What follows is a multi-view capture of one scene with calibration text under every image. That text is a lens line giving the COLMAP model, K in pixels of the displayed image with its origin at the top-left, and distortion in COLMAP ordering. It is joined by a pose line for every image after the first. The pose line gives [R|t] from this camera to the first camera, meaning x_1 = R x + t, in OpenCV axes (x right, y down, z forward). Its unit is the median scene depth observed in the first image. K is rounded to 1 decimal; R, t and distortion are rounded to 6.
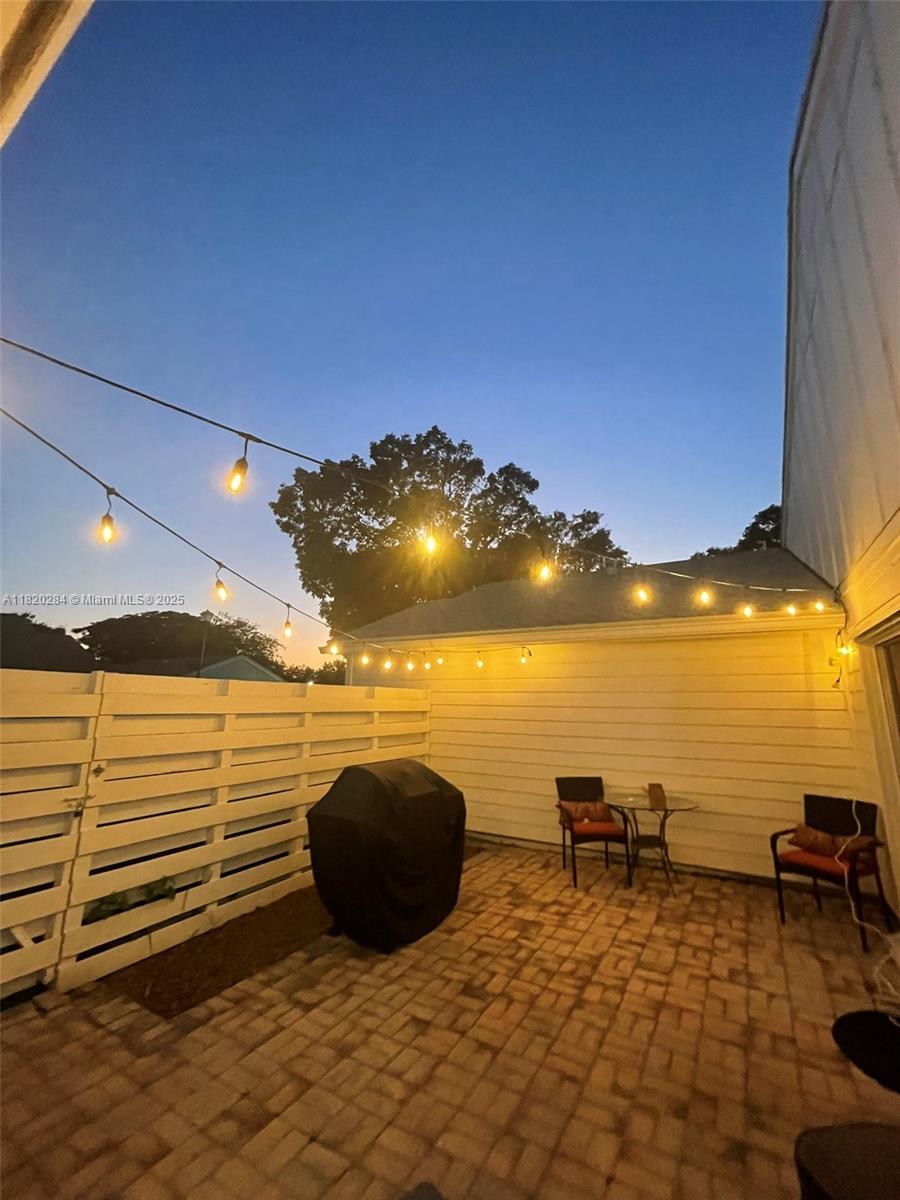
lens RADIAL K [[485.5, 0, 445.5], [0, 485.5, 603.3], [0, 0, 1]] dist [-0.003009, 0.000478]
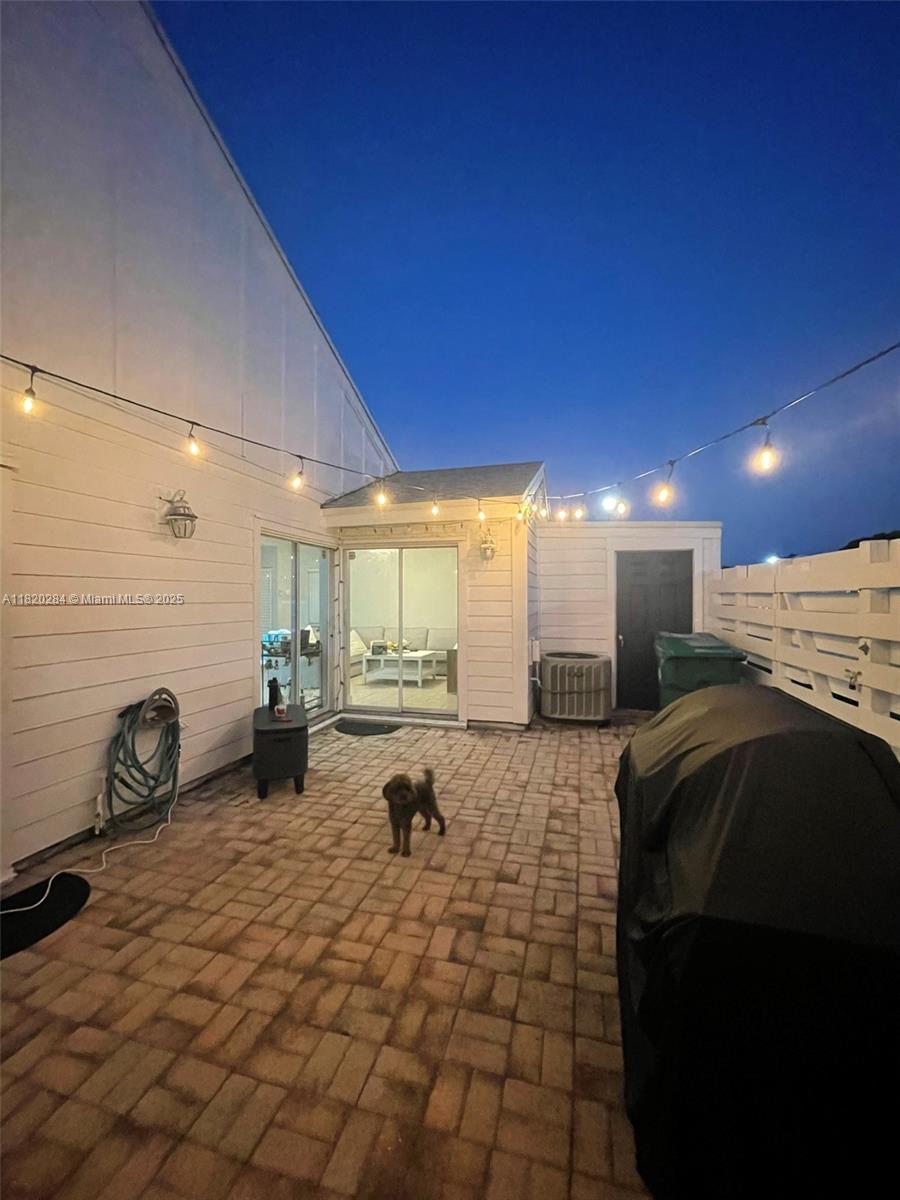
lens RADIAL K [[485.5, 0, 448.8], [0, 485.5, 600.0], [0, 0, 1]] dist [-0.003009, 0.000478]
pose [[-0.962392, -0.009713, -0.271489, 0.306924], [0.044564, 0.980178, -0.193041, 0.438243], [0.267983, -0.197880, -0.942883, 1.829844]]
